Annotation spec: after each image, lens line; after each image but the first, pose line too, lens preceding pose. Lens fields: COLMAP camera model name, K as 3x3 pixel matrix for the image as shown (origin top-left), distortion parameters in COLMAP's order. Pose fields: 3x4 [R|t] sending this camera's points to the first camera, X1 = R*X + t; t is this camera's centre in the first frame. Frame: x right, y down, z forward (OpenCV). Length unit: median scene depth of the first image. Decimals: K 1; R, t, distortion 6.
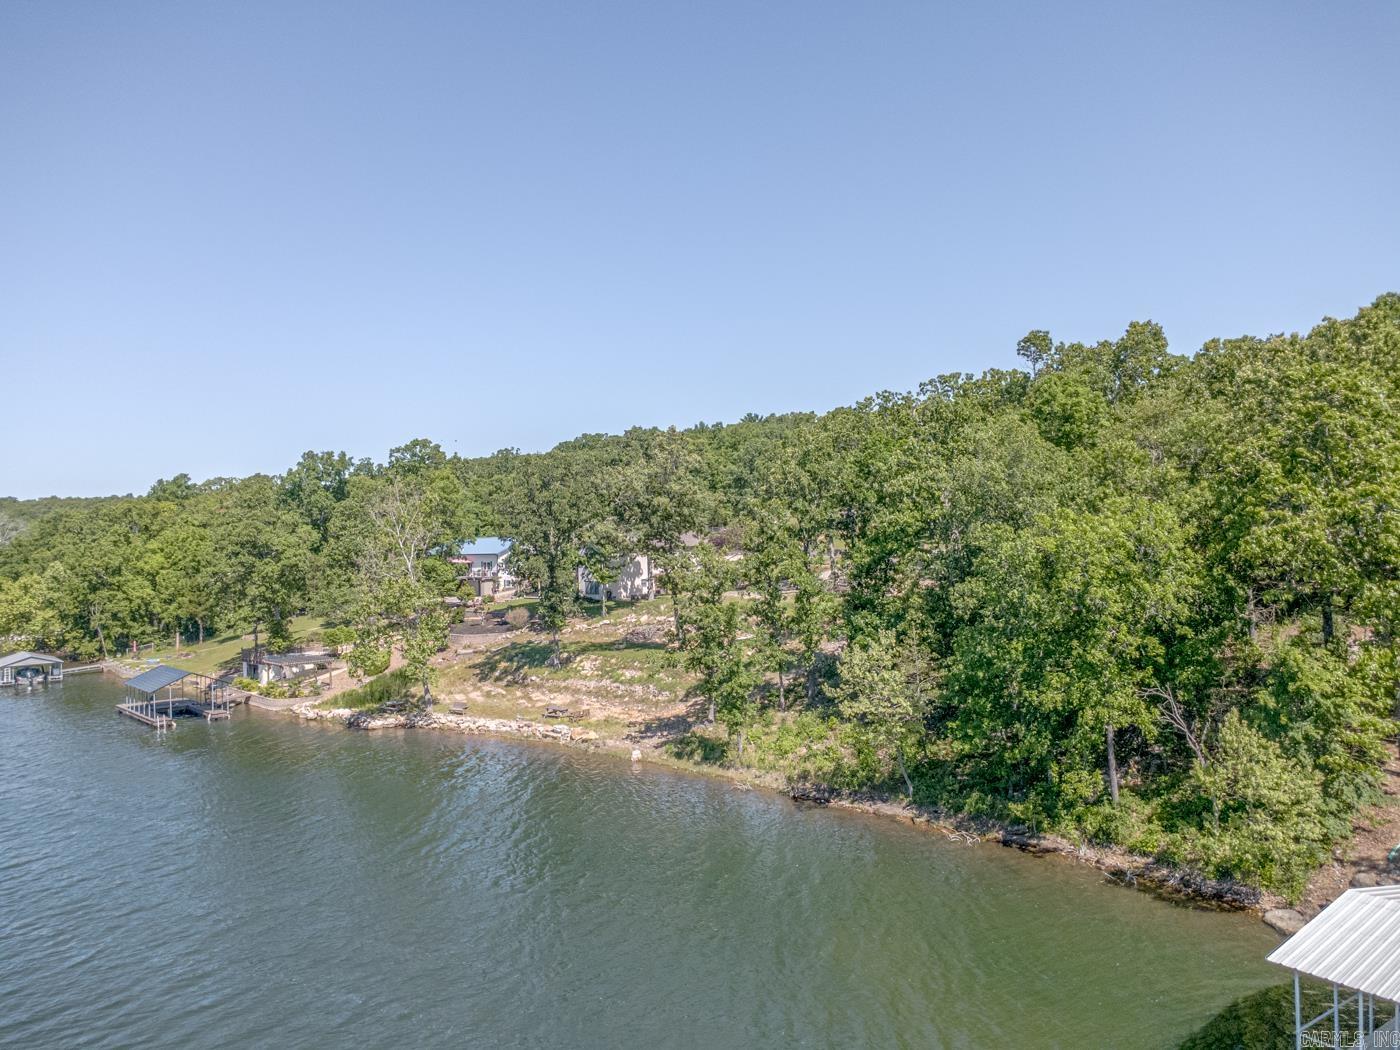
lens RADIAL K [[979.7, 0, 700.0], [0, 979.7, 525.0], [0, 0, 1]] dist [0.006574, 0.002048]
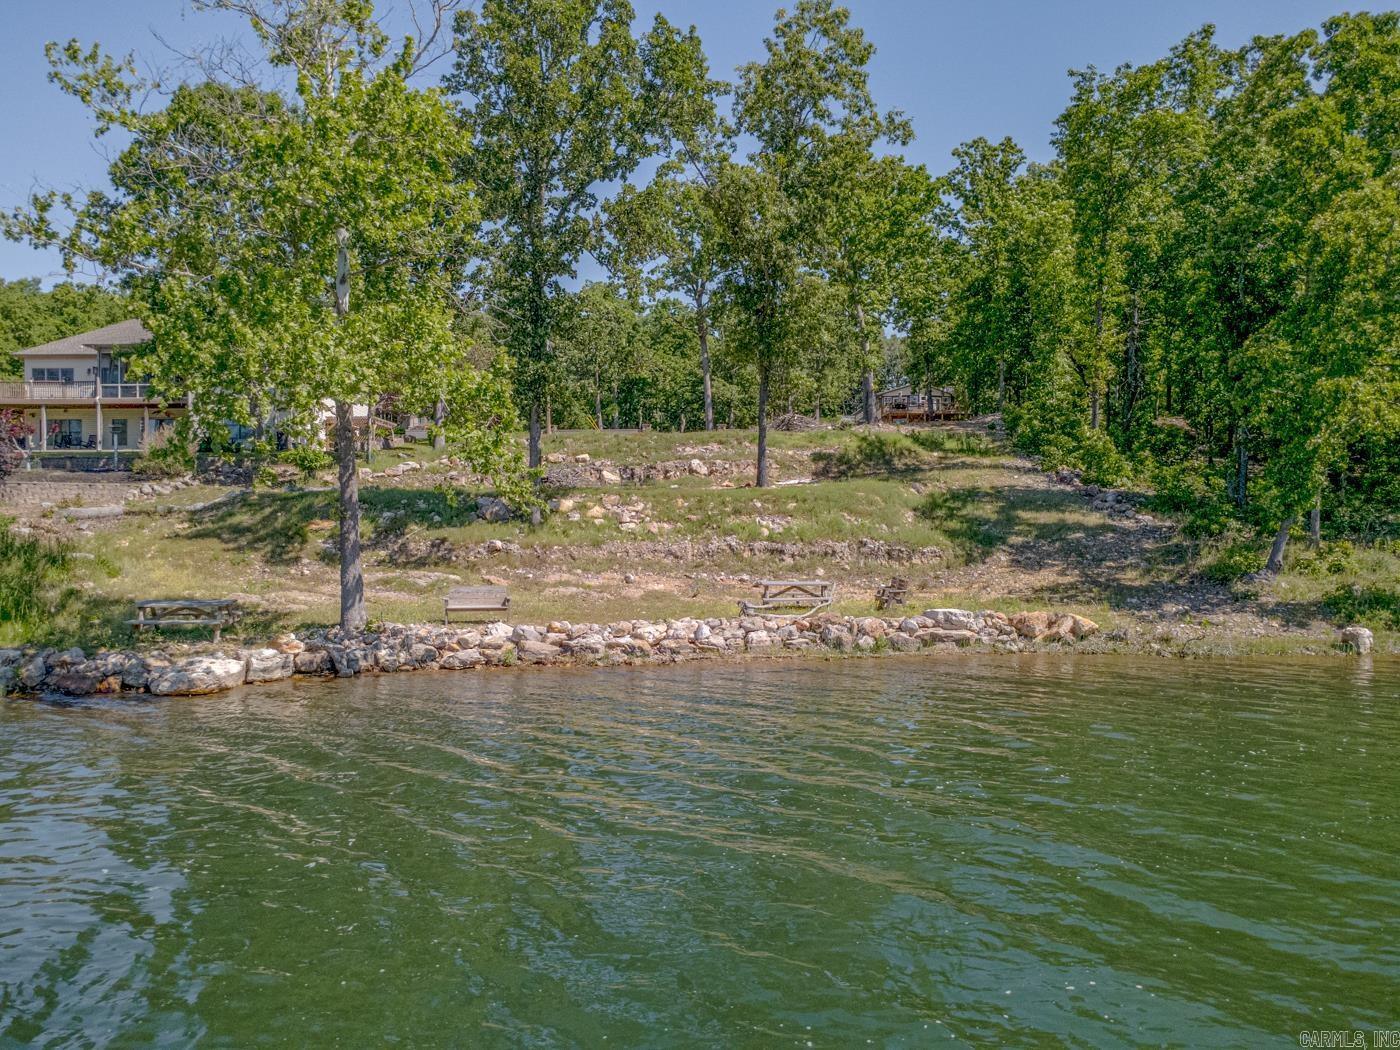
lens RADIAL K [[983.1, 0, 700.0], [0, 983.1, 525.0], [0, 0, 1]] dist [0.004677, 0.001093]
pose [[0.719651, 0.026304, 0.693837, -0.533797], [-0.032241, 0.999470, -0.004450, 0.206580], [-0.693587, -0.019167, 0.720118, 0.931728]]
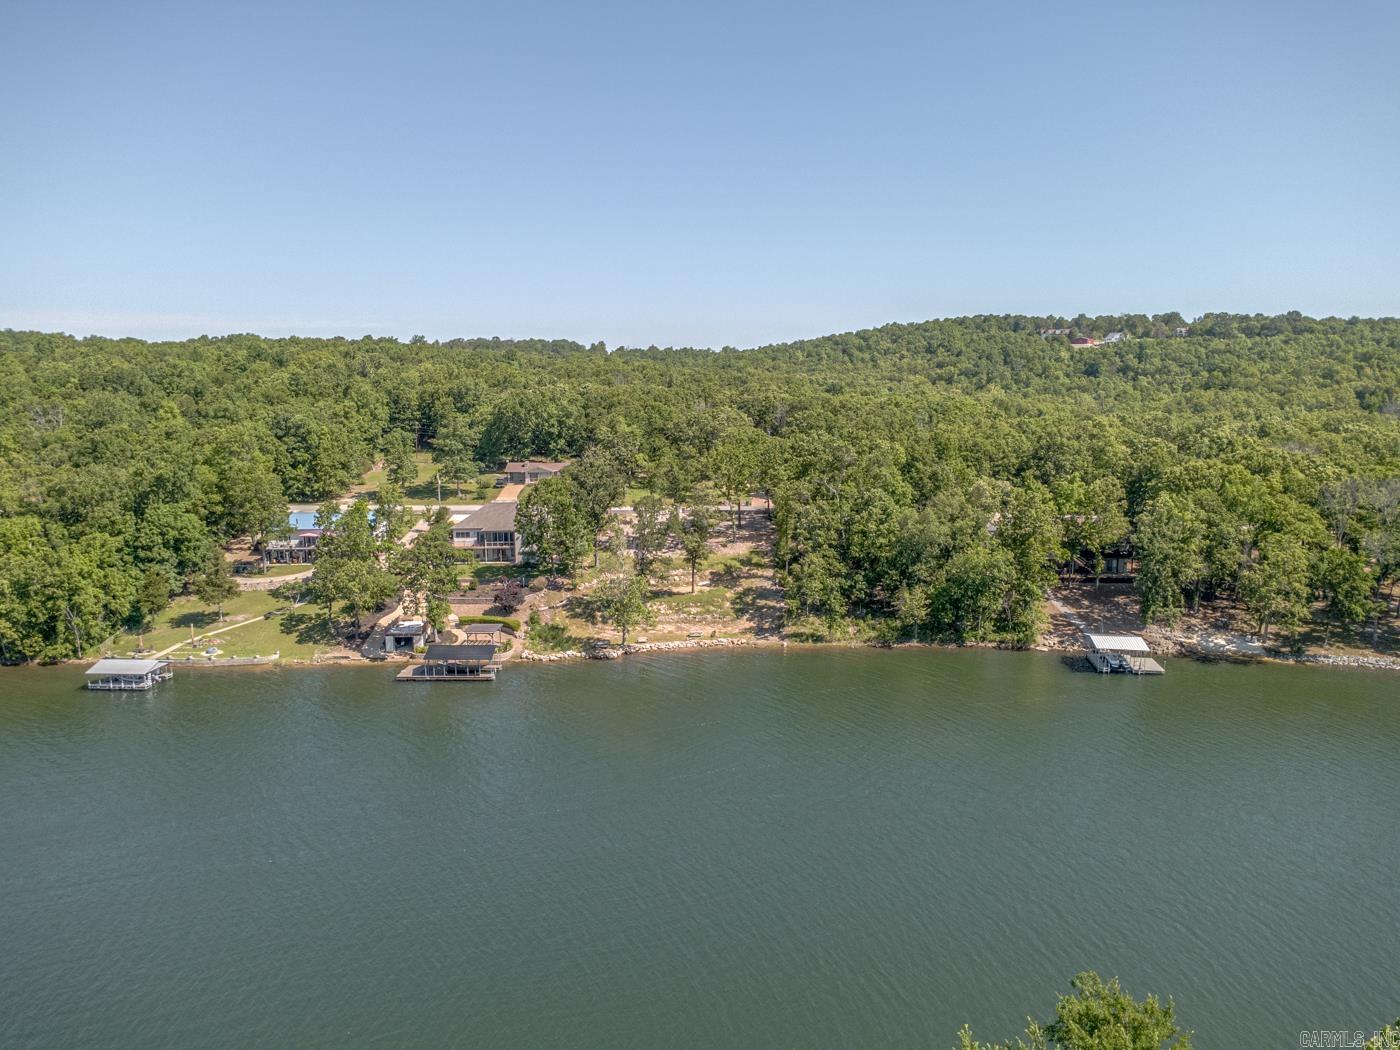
lens RADIAL K [[983.1, 0, 700.0], [0, 983.1, 525.0], [0, 0, 1]] dist [0.004677, 0.001093]
pose [[0.697972, -0.073248, 0.712369, -1.945628], [-0.028582, 0.991113, 0.129914, -0.366624], [-0.715554, -0.111037, 0.689676, -0.478289]]
